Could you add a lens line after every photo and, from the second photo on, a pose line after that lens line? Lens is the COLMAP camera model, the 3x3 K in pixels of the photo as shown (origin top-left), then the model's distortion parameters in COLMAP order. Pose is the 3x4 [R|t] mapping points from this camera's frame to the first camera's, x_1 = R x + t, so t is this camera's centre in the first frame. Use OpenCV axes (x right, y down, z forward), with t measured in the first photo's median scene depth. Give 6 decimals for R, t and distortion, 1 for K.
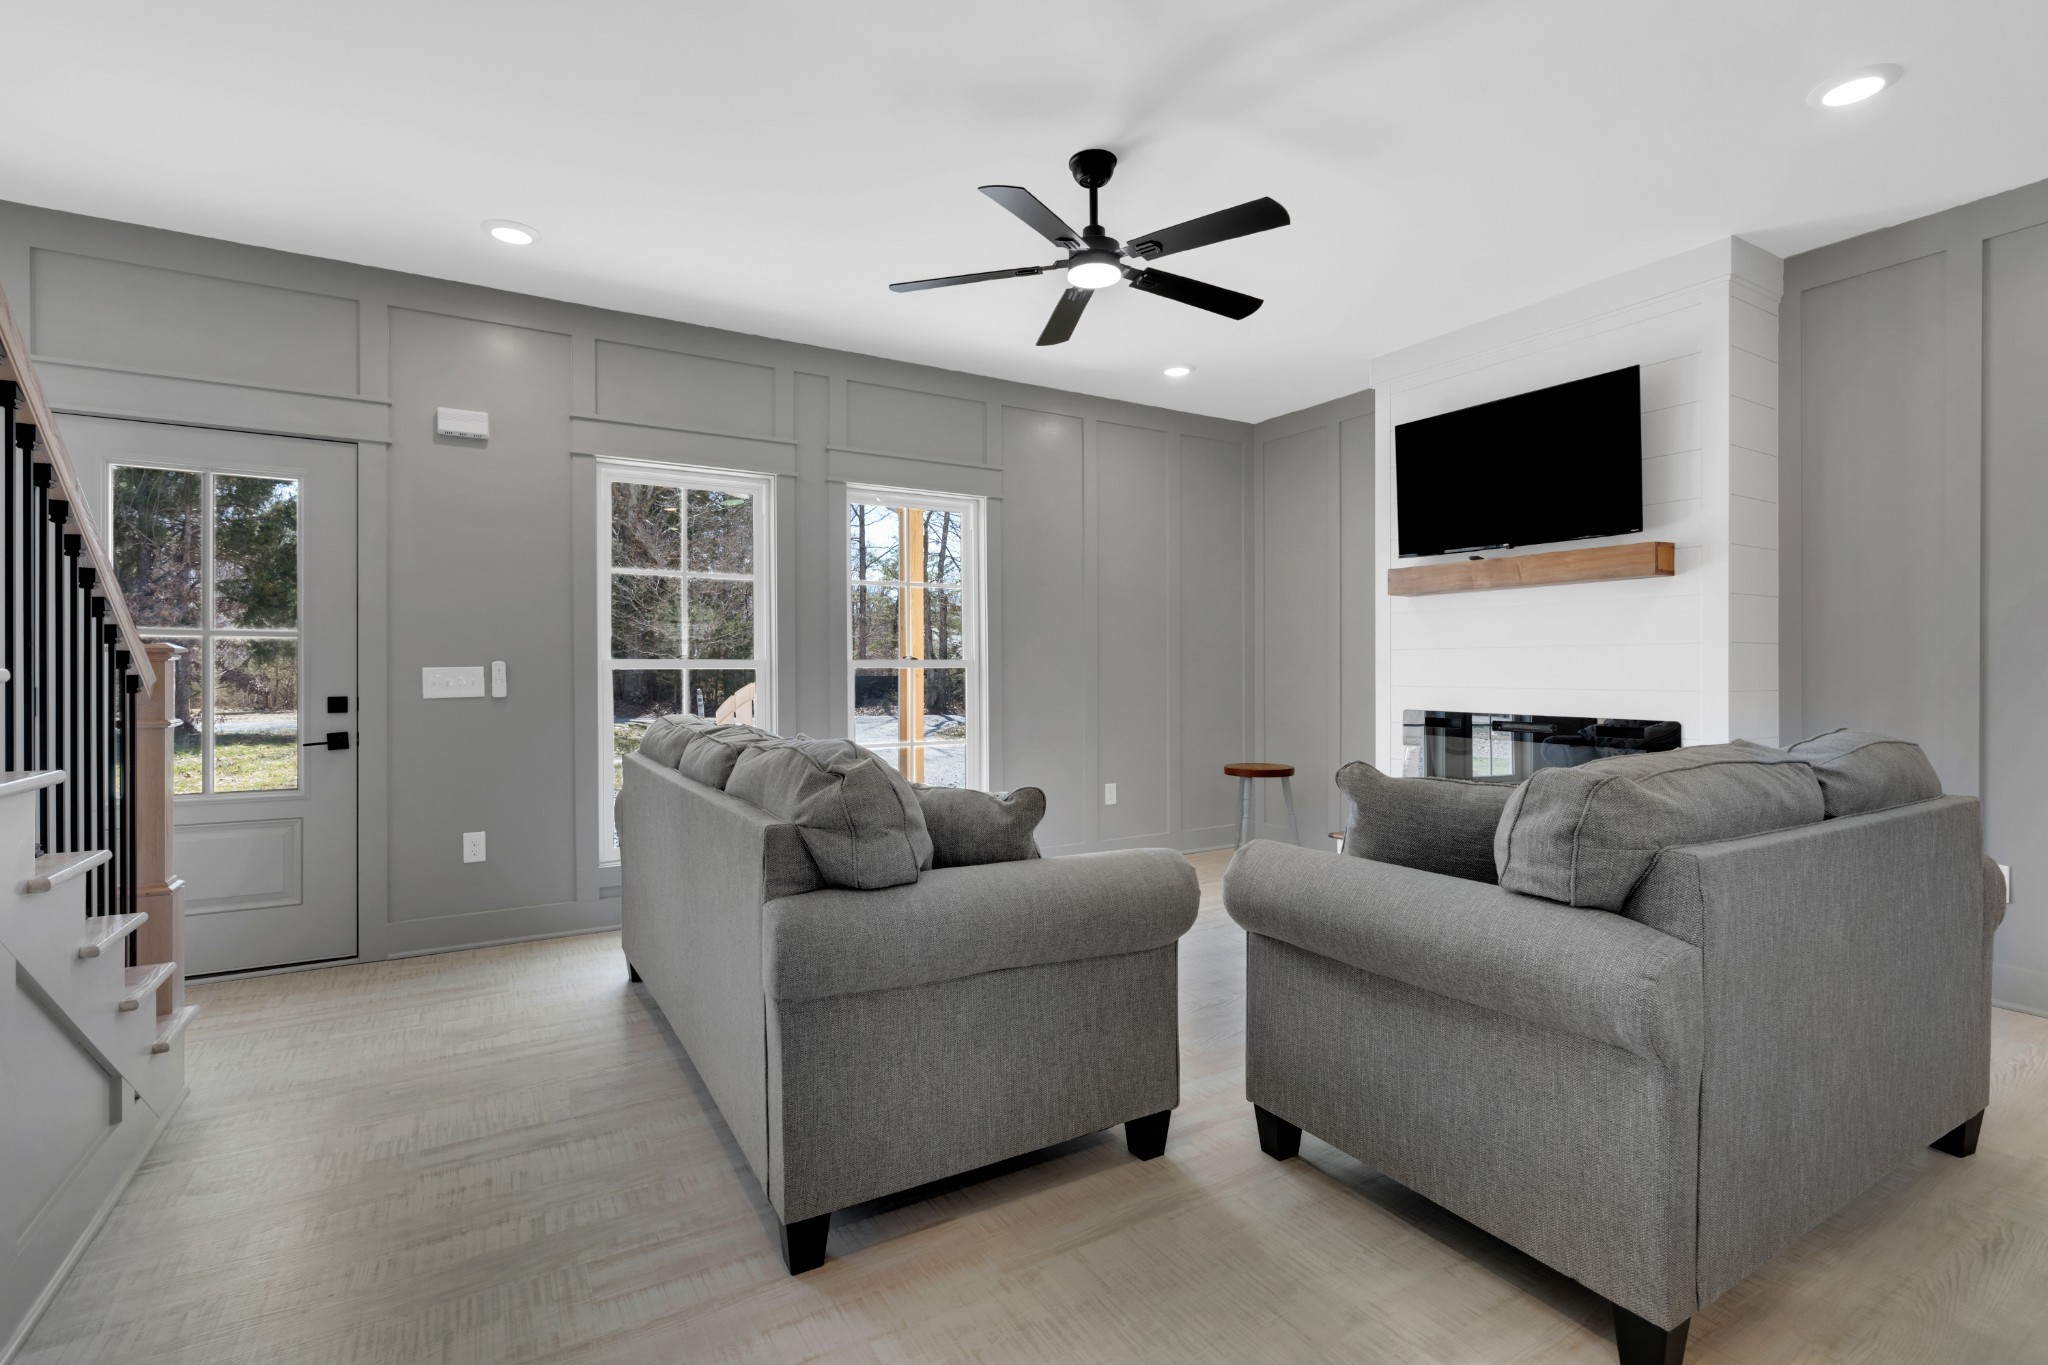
lens RADIAL K [[933.3, 0, 1033.1], [0, 933.3, 671.4], [0, 0, 1]] dist [-0.004487, 0.000082]
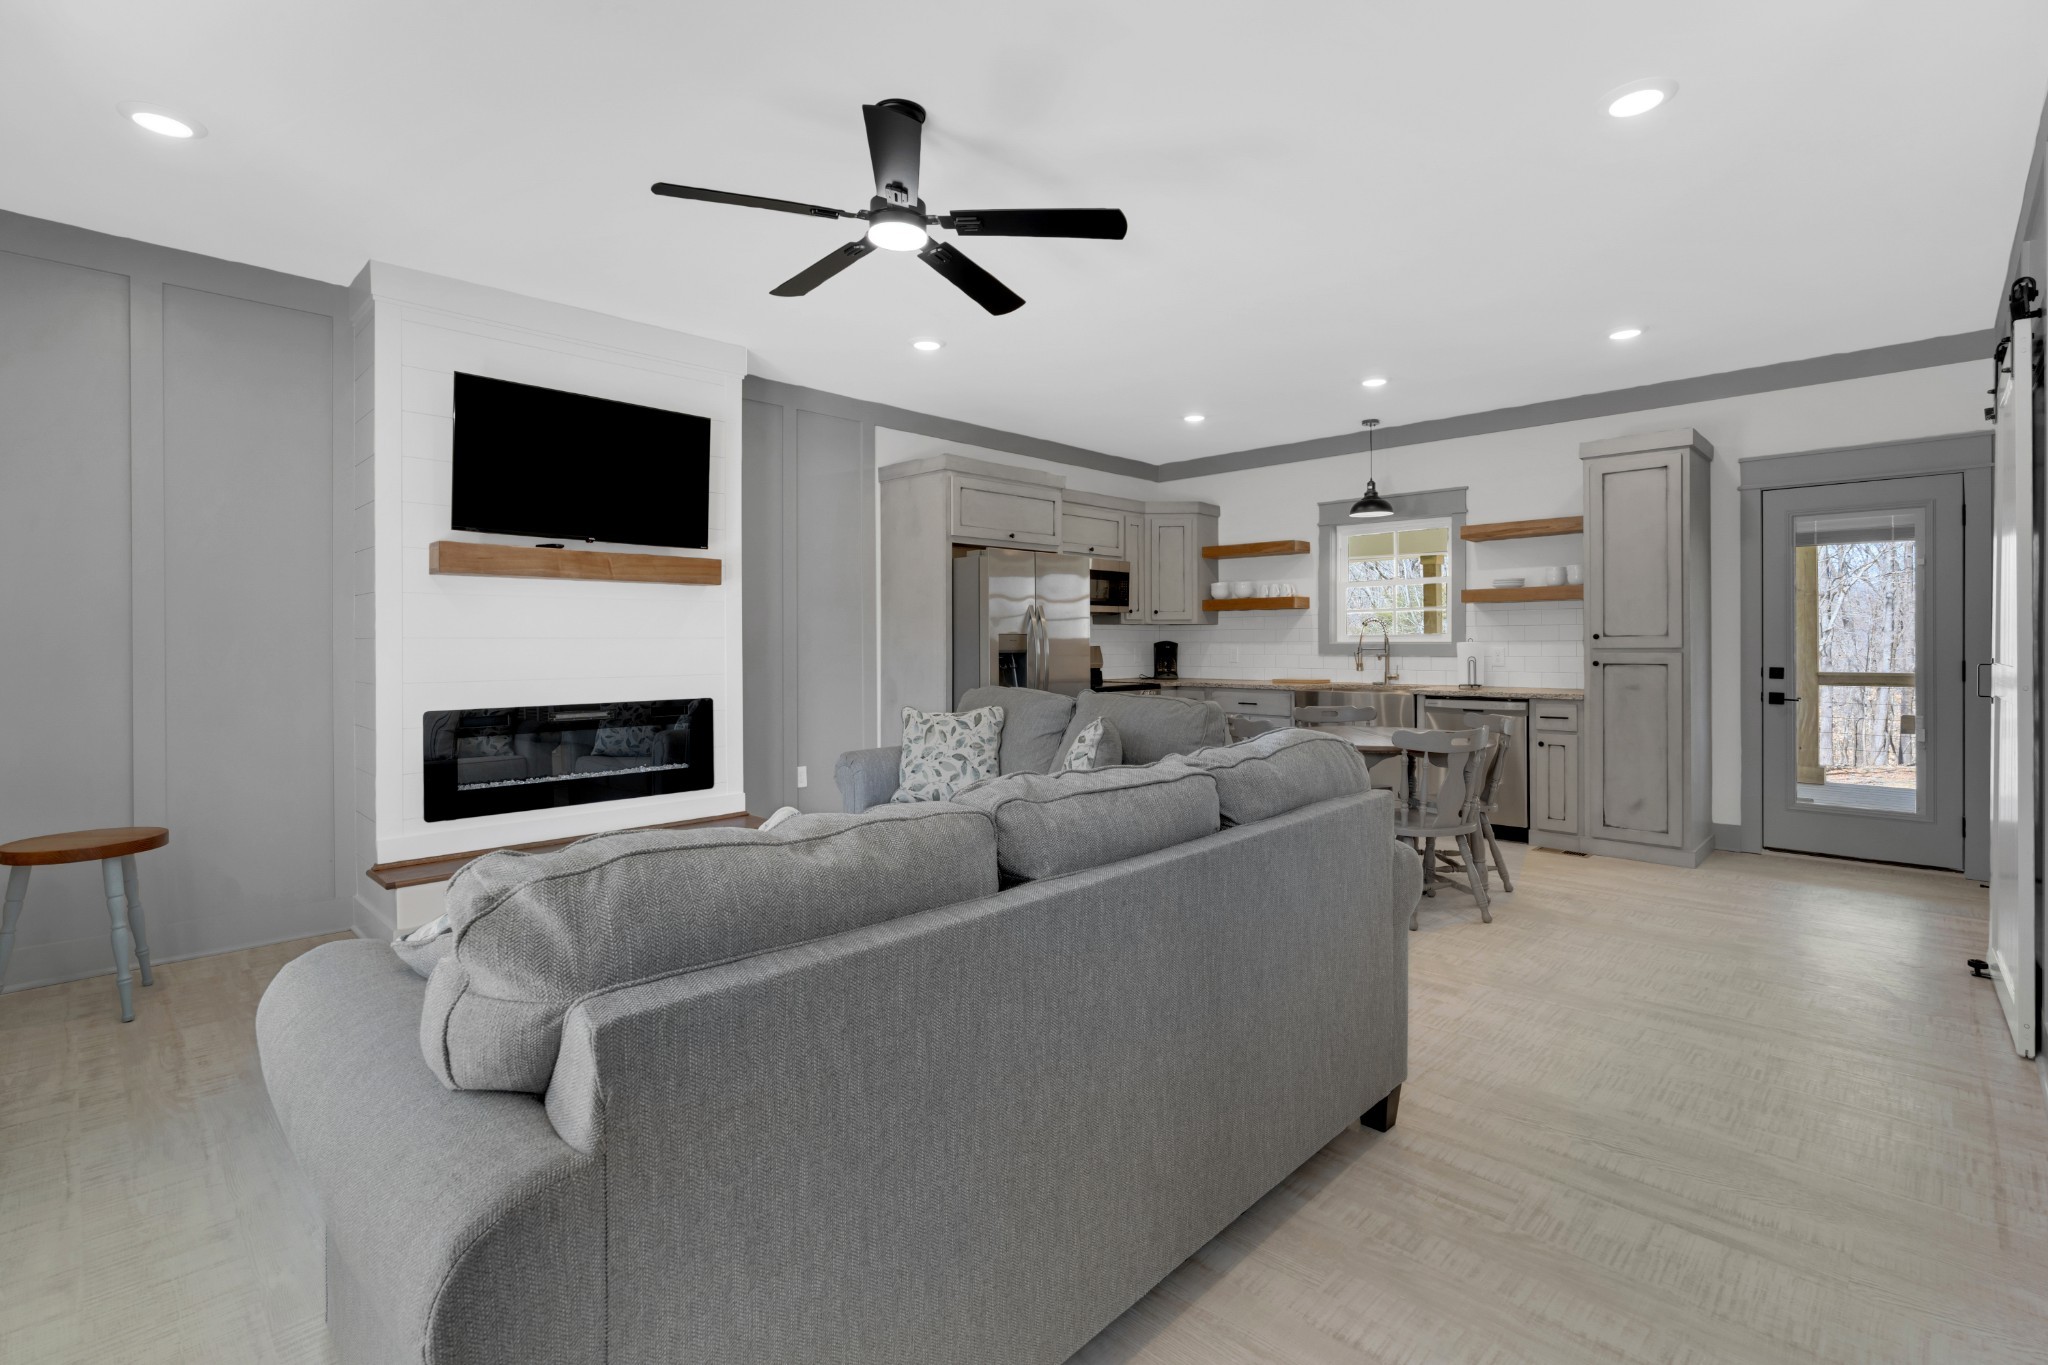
lens RADIAL K [[941.5, 0, 1026.2], [0, 941.5, 646.4], [0, 0, 1]] dist [-0.004209, -0.000797]
pose [[-0.251572, -0.000934, 0.967838, -0.865779], [0.009455, 0.999949, 0.003423, -0.022629], [-0.967792, 0.010012, -0.251550, 1.121524]]
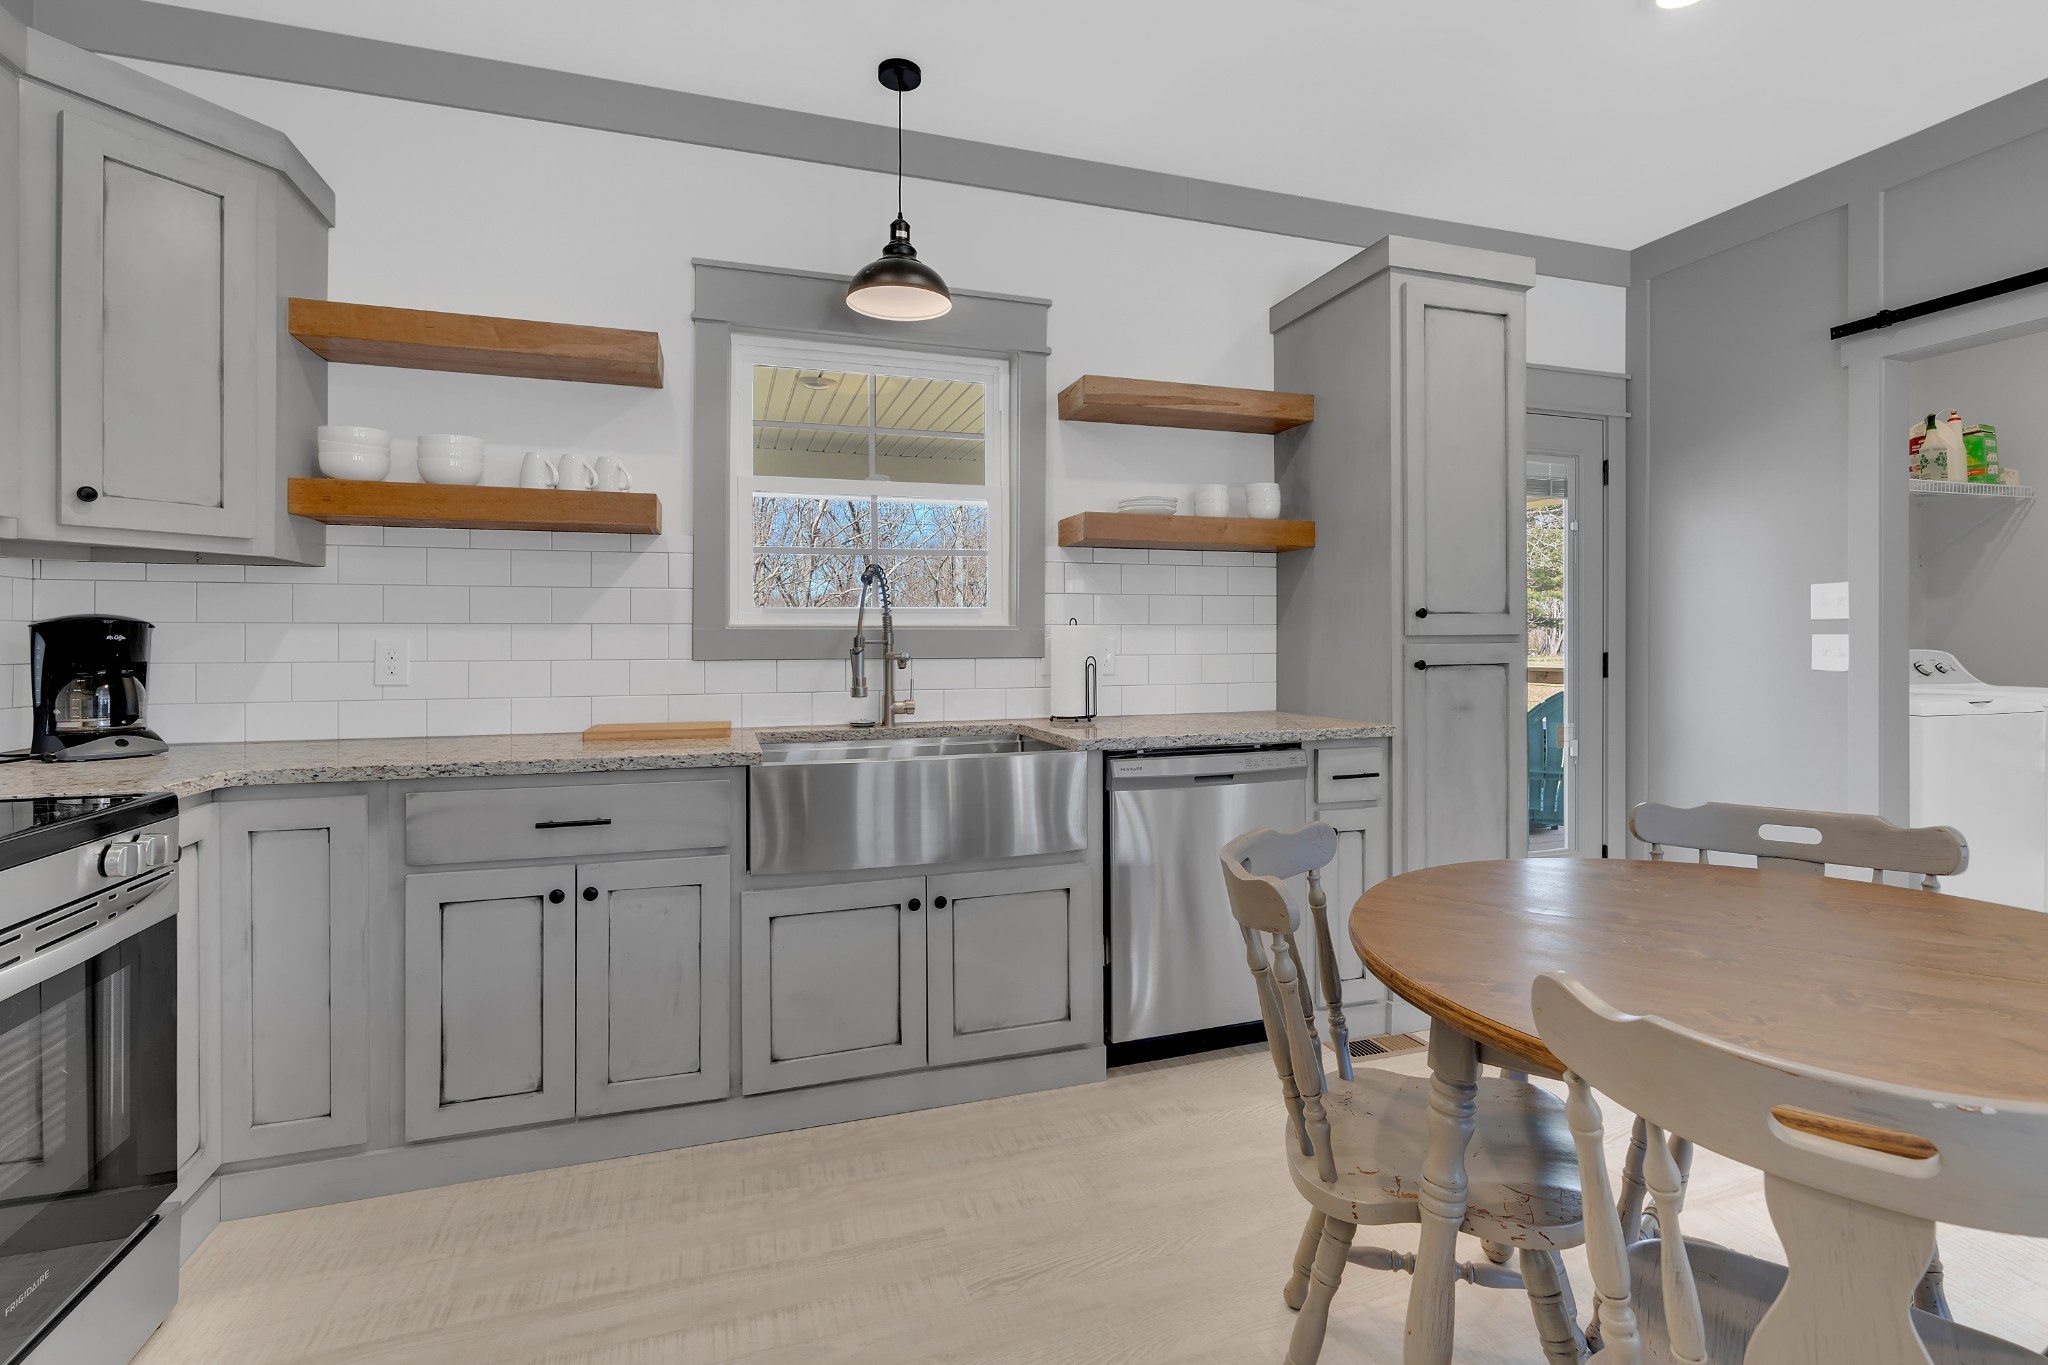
lens RADIAL K [[956.6, 0, 1051.3], [0, 956.6, 645.3], [0, 0, 1]] dist [-0.010776, -0.000357]
pose [[-0.978016, 0.004574, 0.208478, 0.761476], [0.006856, 0.999924, 0.010227, -0.005290], [-0.208415, 0.011431, -0.977974, 0.620686]]
